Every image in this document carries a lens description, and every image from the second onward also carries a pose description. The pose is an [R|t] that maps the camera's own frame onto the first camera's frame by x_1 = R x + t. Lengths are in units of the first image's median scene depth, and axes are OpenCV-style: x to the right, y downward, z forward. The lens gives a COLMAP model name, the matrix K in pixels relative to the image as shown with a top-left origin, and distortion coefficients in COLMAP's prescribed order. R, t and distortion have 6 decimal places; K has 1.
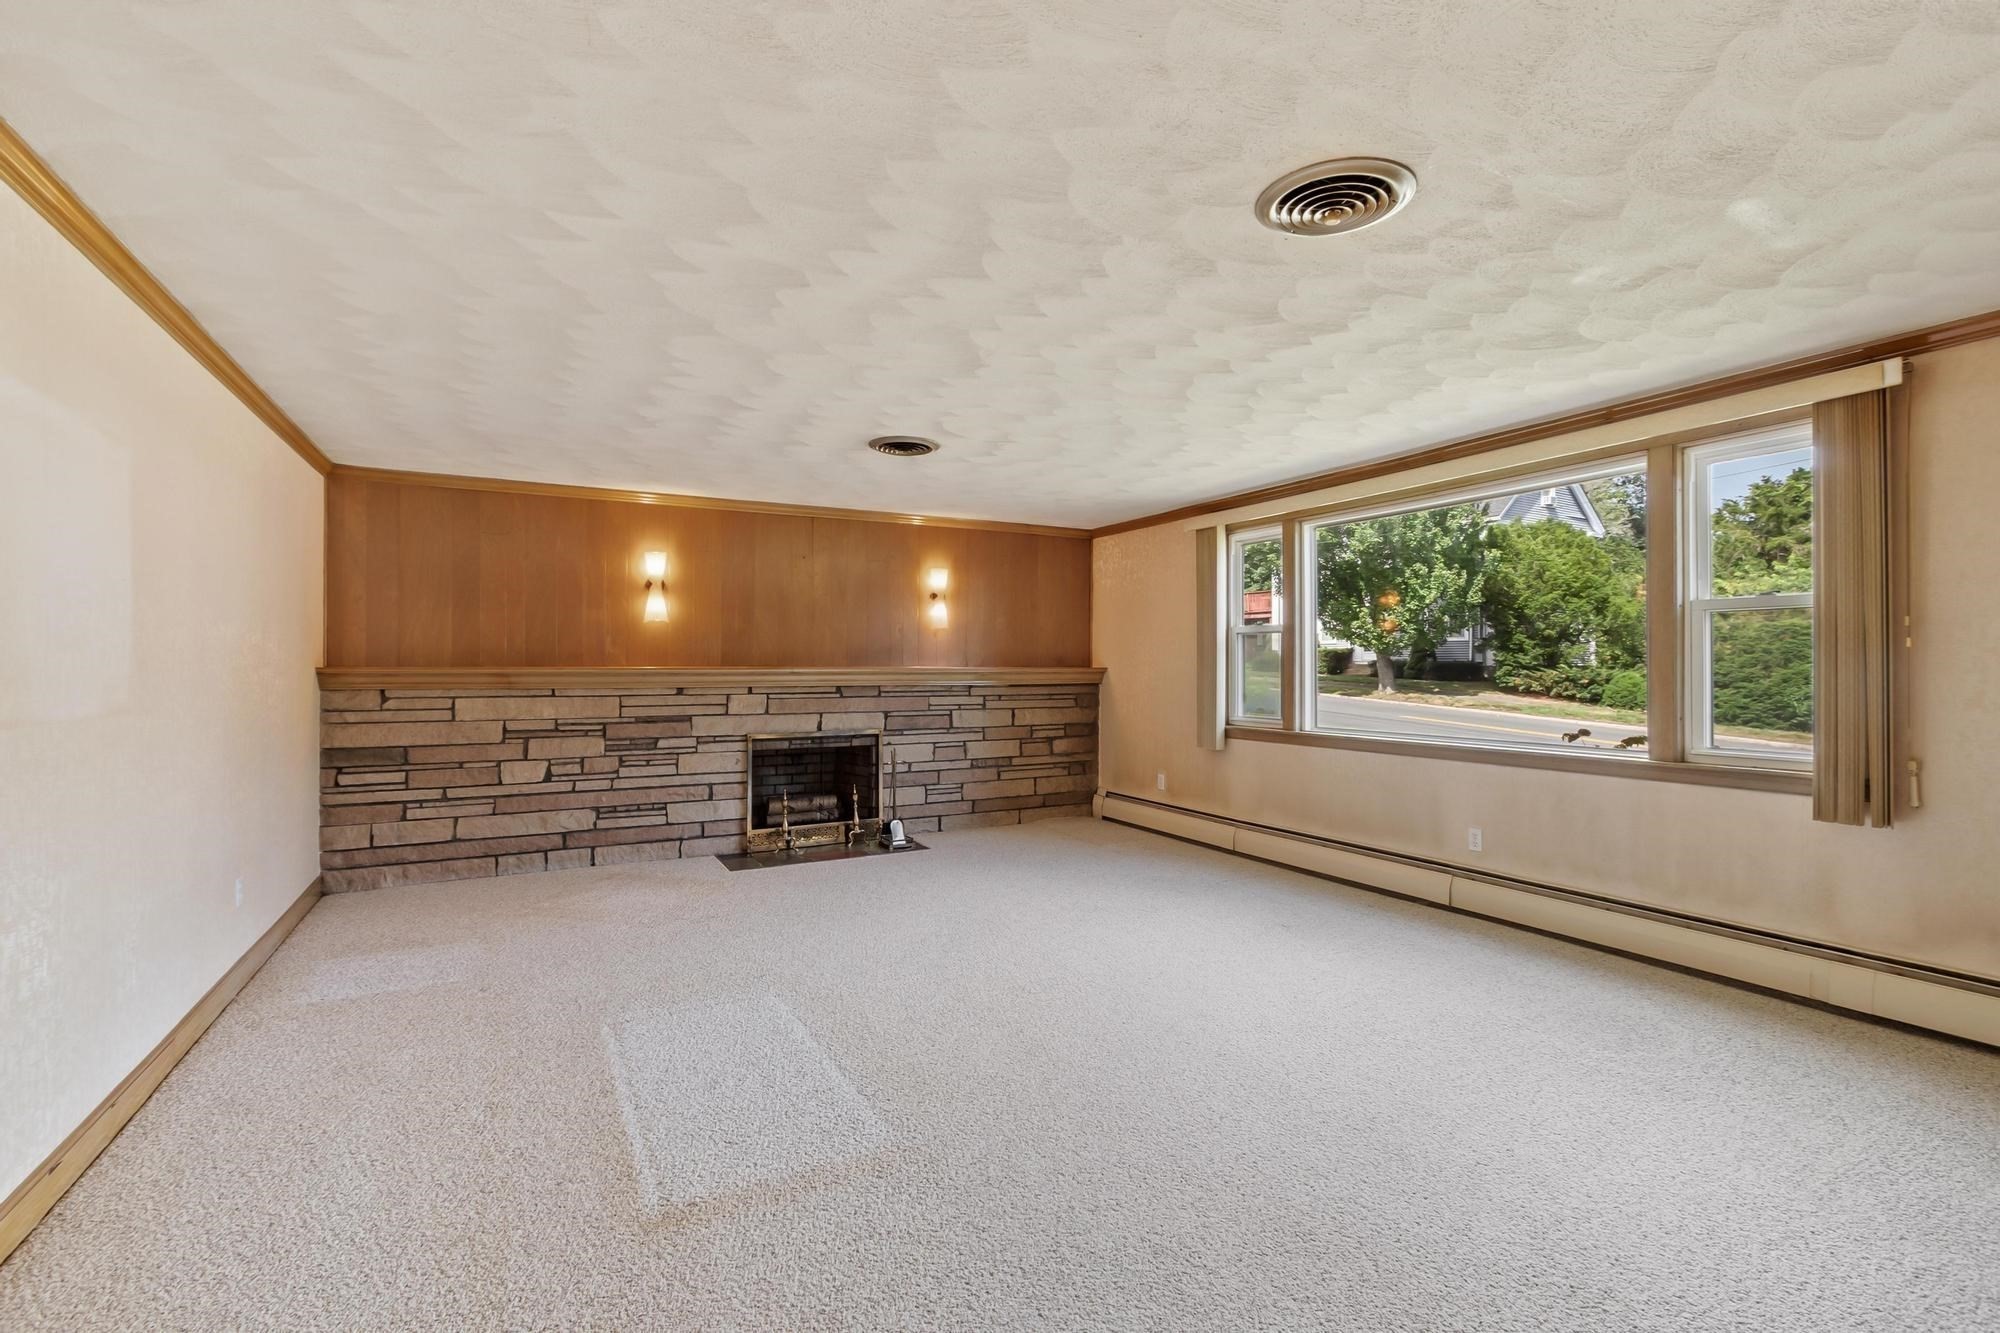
lens RADIAL K [[878.7, 0, 995.4], [0, 878.7, 647.5], [0, 0, 1]] dist [-0.000734, -0.000159]
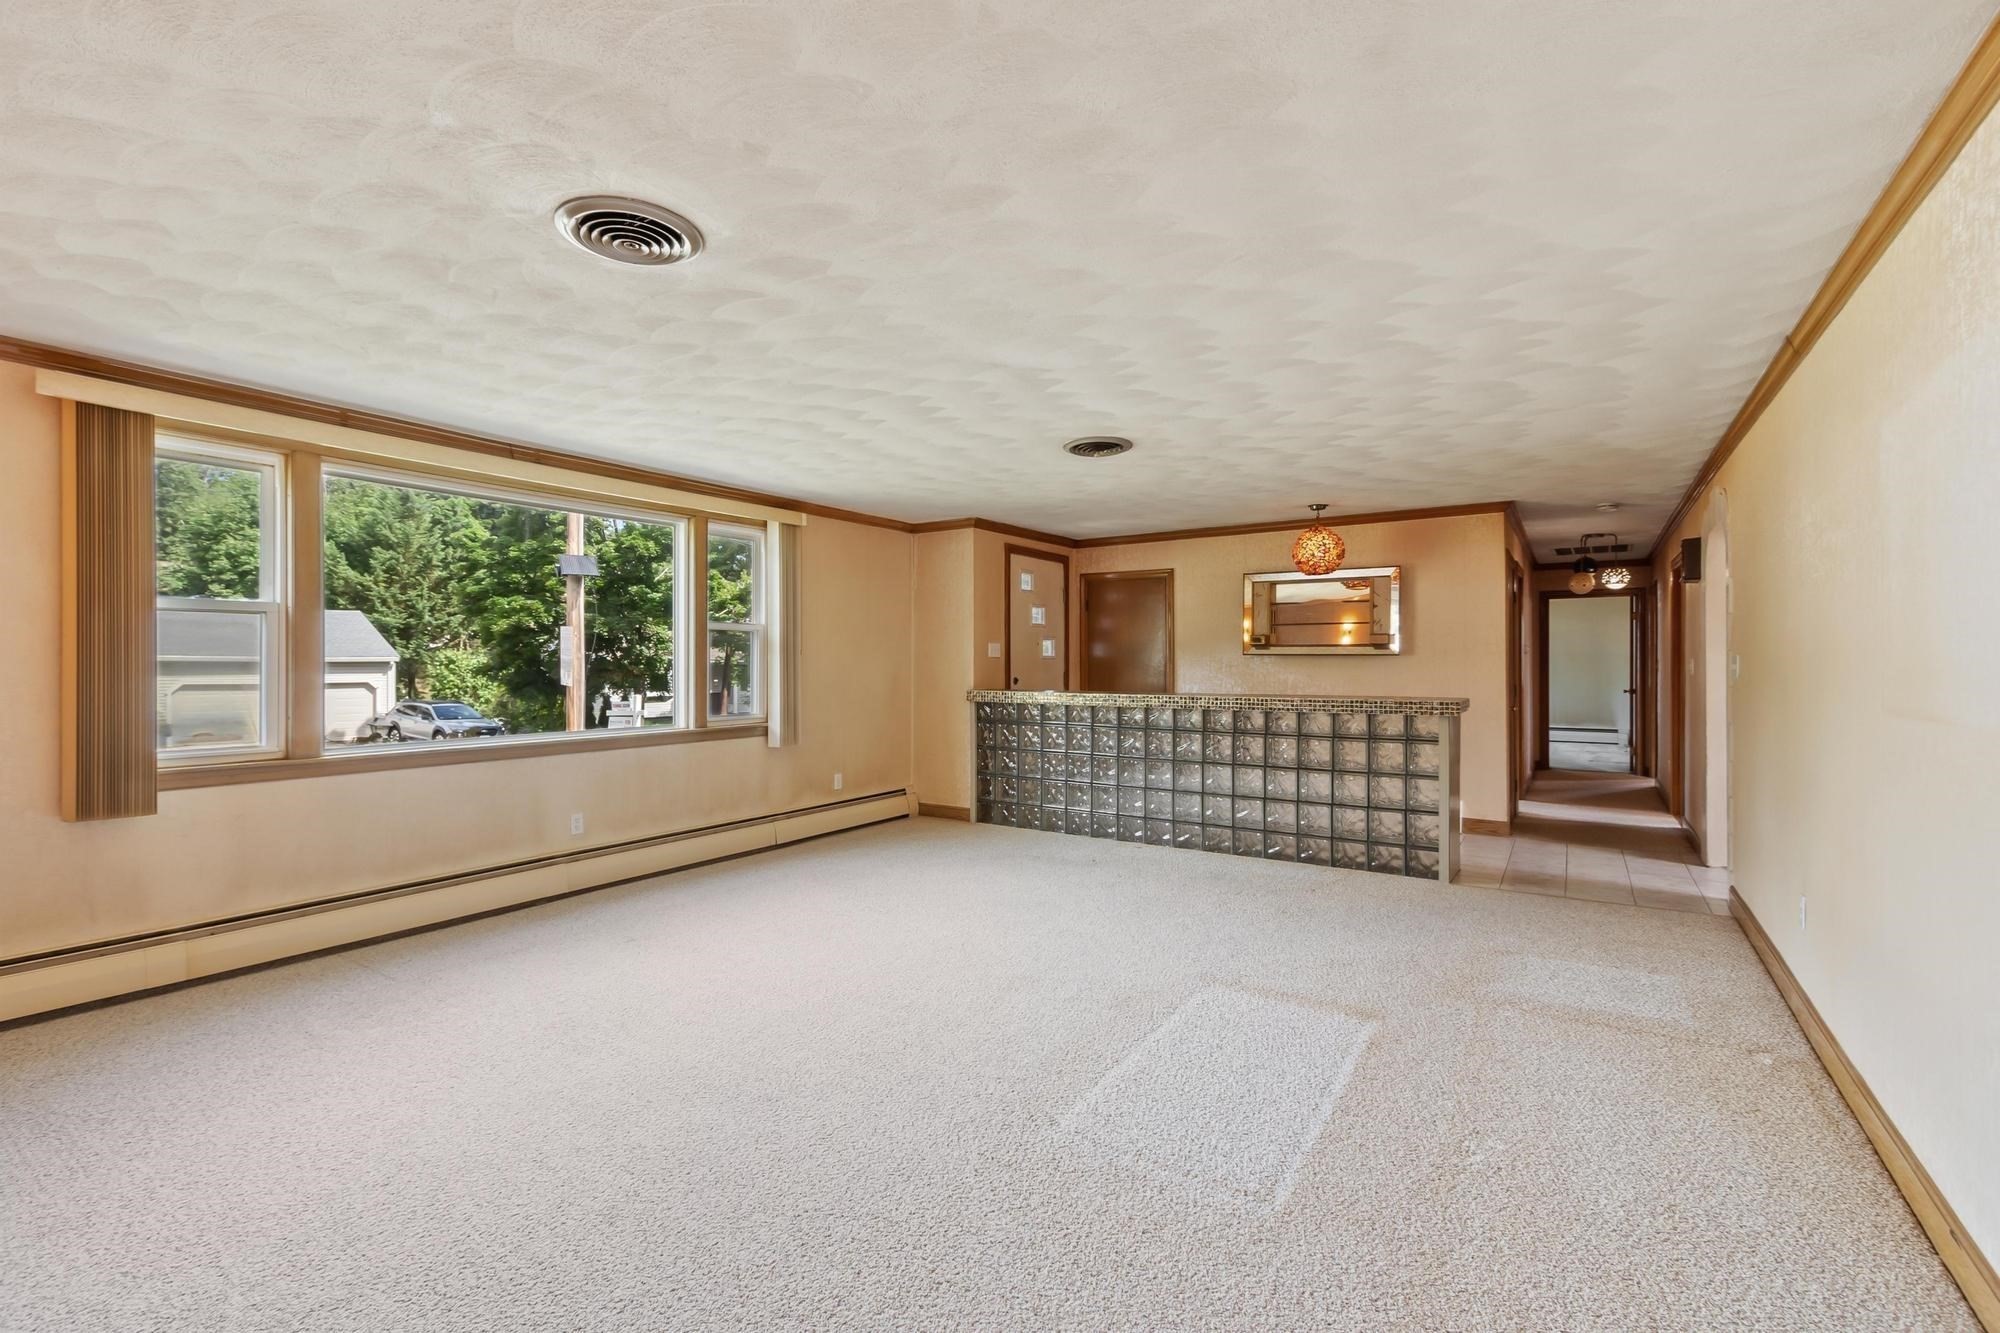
lens RADIAL K [[828.2, 0, 1000.0], [0, 828.2, 666.5], [0, 0, 1]] dist [-0.000457, -0.000064]
pose [[-0.454532, -0.000613, 0.890730, -0.891793], [-0.019417, 0.999769, -0.009220, 0.031884], [-0.890519, -0.021486, -0.454439, 1.454599]]
